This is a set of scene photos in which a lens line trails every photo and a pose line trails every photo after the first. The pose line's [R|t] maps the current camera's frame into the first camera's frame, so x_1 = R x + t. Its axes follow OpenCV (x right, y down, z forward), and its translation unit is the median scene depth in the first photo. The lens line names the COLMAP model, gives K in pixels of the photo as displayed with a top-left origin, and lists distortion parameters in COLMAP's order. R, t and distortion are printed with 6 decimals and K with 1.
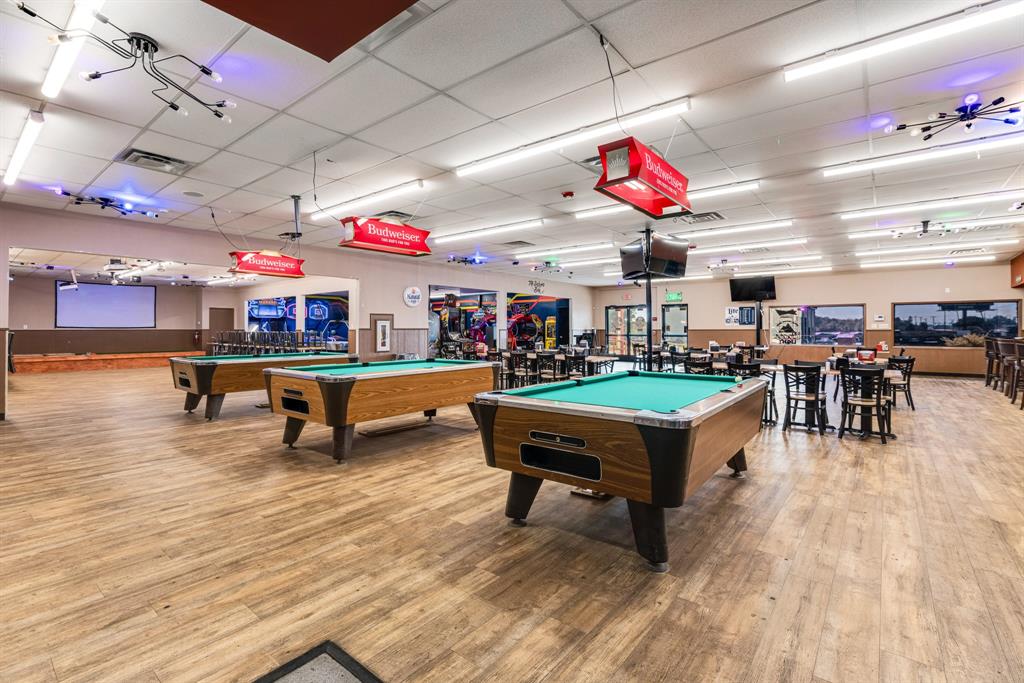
lens RADIAL K [[467.6, 0, 518.4], [0, 467.6, 325.5], [0, 0, 1]] dist [-0.000062, -0.000044]
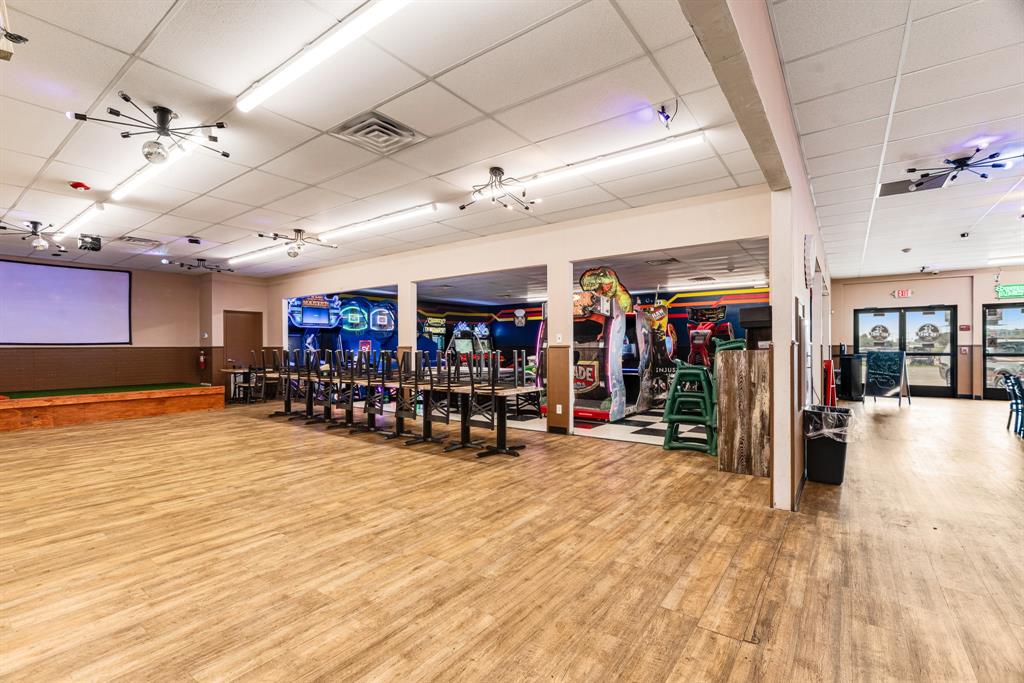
lens RADIAL K [[467.6, 0, 513.5], [0, 467.6, 345.4], [0, 0, 1]] dist [-0.000062, -0.000044]
pose [[0.999118, -0.002340, 0.041928, -0.318516], [0.002170, 0.999989, 0.004084, 0.004837], [-0.041937, -0.003990, 0.999112, 0.393818]]
